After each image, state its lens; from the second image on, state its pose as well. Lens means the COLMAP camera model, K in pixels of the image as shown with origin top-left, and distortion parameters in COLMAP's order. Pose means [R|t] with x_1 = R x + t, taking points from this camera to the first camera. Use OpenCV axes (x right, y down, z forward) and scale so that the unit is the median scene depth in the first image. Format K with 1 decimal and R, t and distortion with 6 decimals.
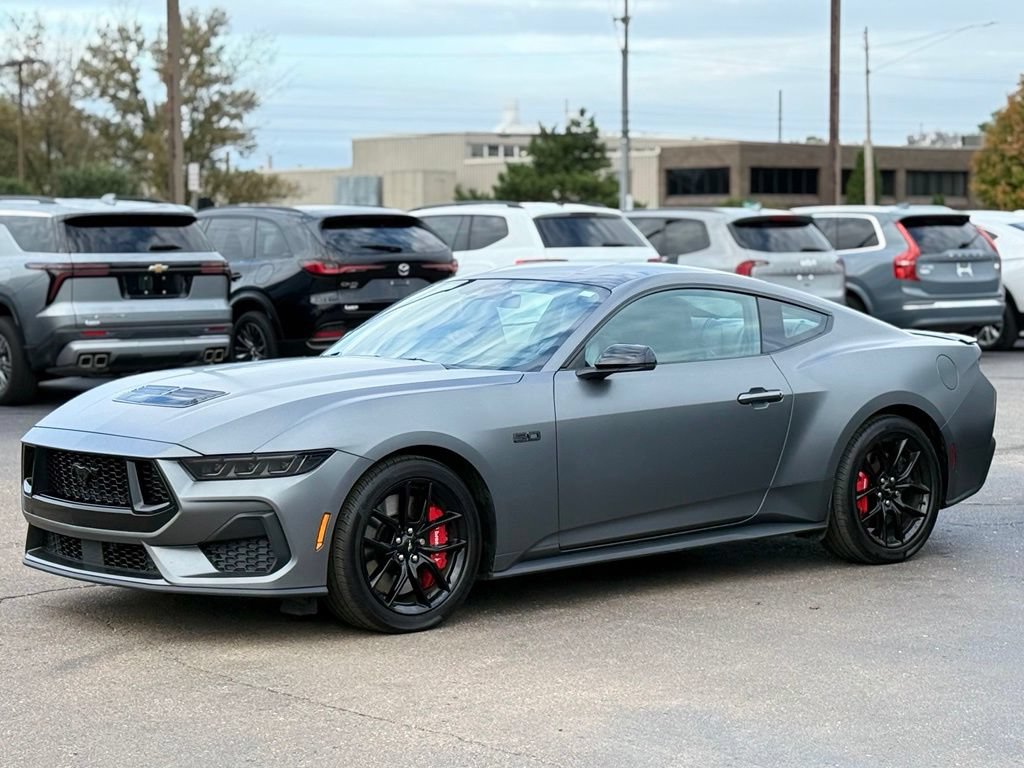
lens RADIAL K [[2374.6, 0, 512.0], [0, 2374.6, 384.0], [0, 0, 1]] dist [0.134995, 0.179876]
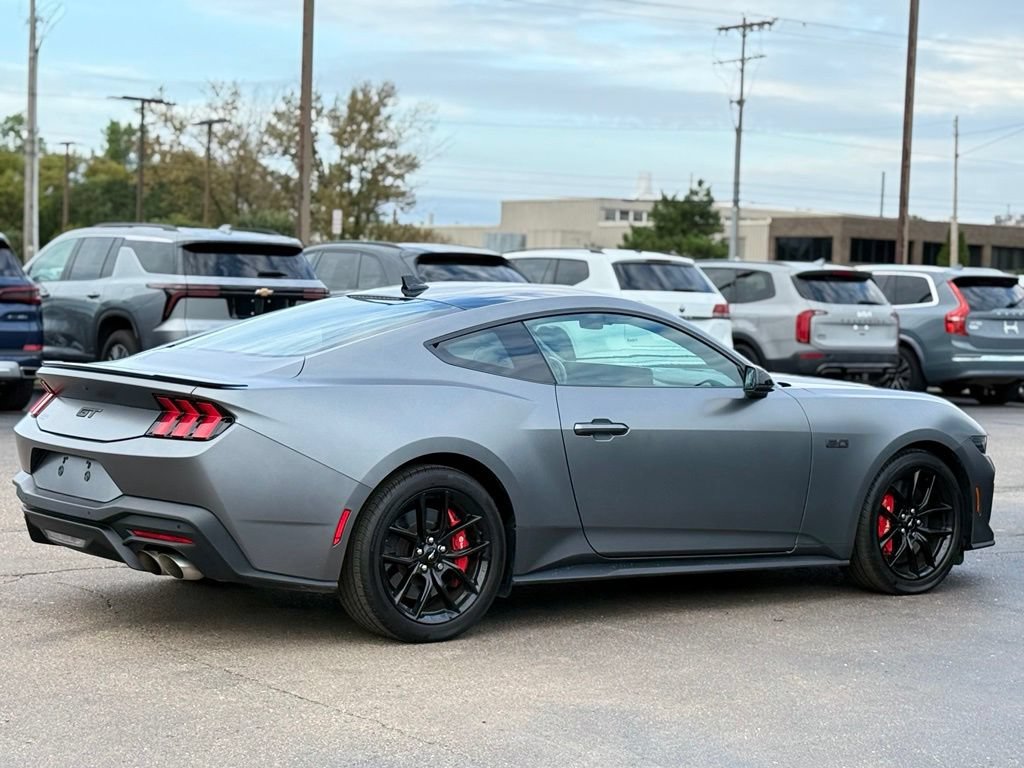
lens RADIAL K [[2080.3, 0, 512.0], [0, 2080.3, 384.0], [0, 0, 1]] dist [0.127283, 0.145957]
pose [[0.997130, 0.043132, -0.062215, 0.029731], [-0.044202, 0.998896, -0.015929, 0.004782], [0.061460, 0.018634, 0.997936, 0.035325]]
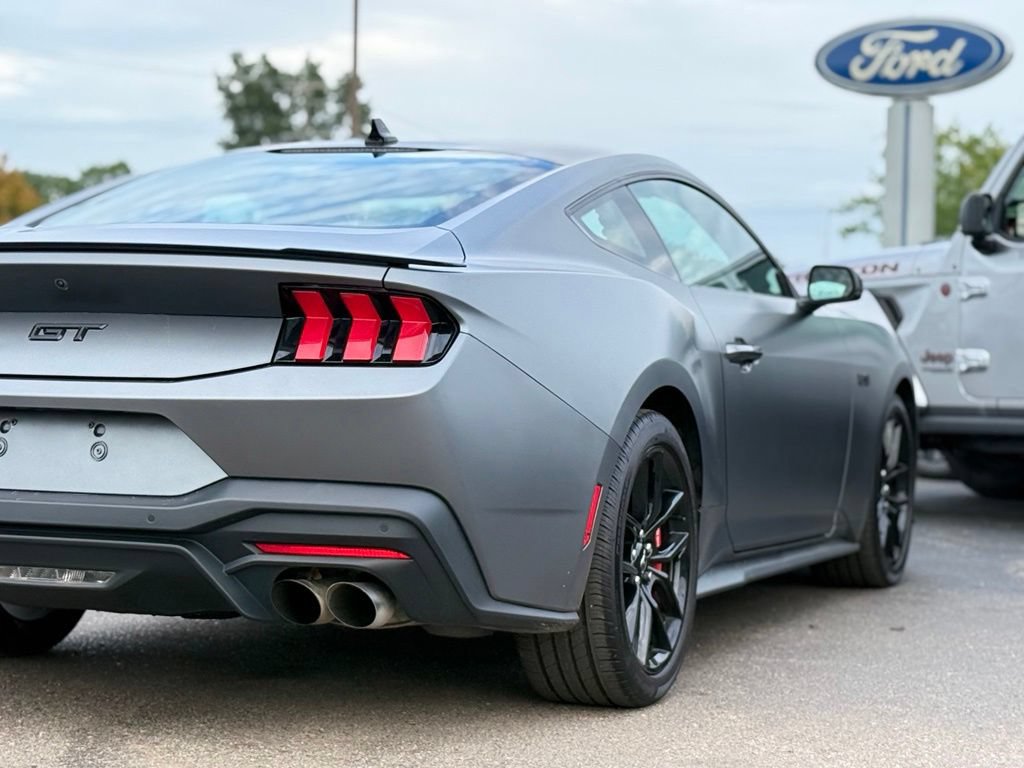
lens RADIAL K [[2256.5, 0, 523.8], [0, 2256.5, 385.1], [0, 0, 1]] dist [0.126704, 0.478985]
pose [[0.884171, 0.012901, 0.466985, -0.141087], [0.005773, 0.999241, -0.038537, 0.021747], [-0.467128, 0.036769, 0.883425, 0.208195]]
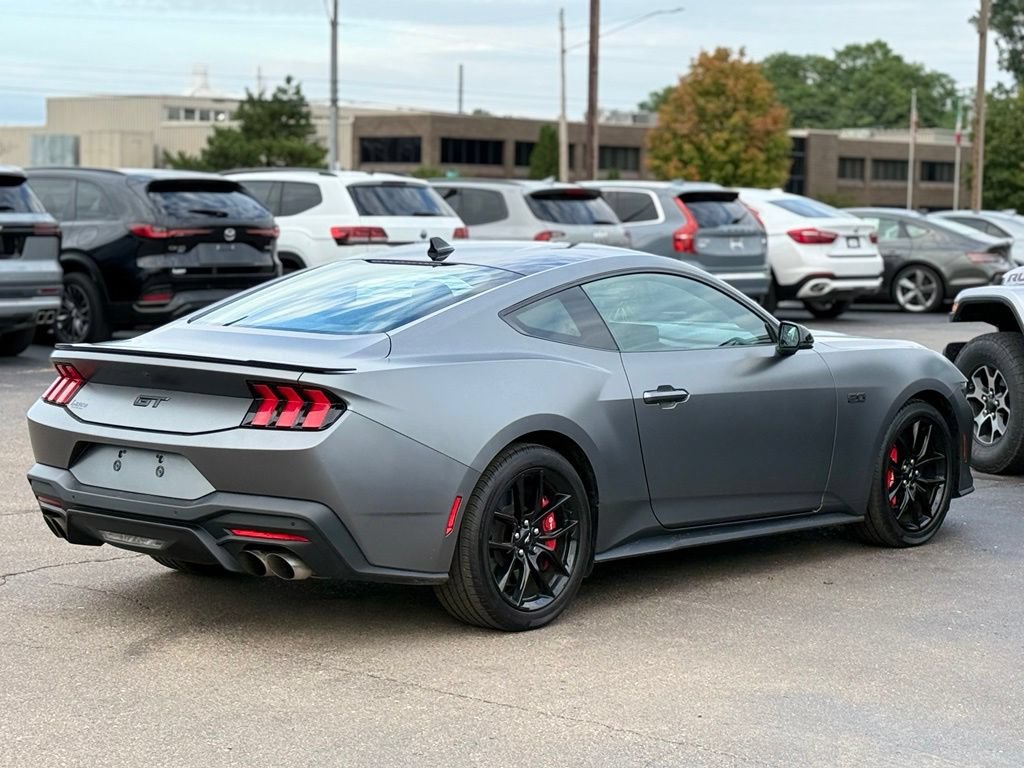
lens RADIAL K [[2256.5, 0, 523.8], [0, 2256.5, 385.1], [0, 0, 1]] dist [0.126704, 0.478985]
pose [[0.988884, 0.008924, 0.148420, -0.069996], [-0.011788, 0.999761, 0.018423, -0.003487], [-0.148220, -0.019968, 0.988753, 0.028087]]
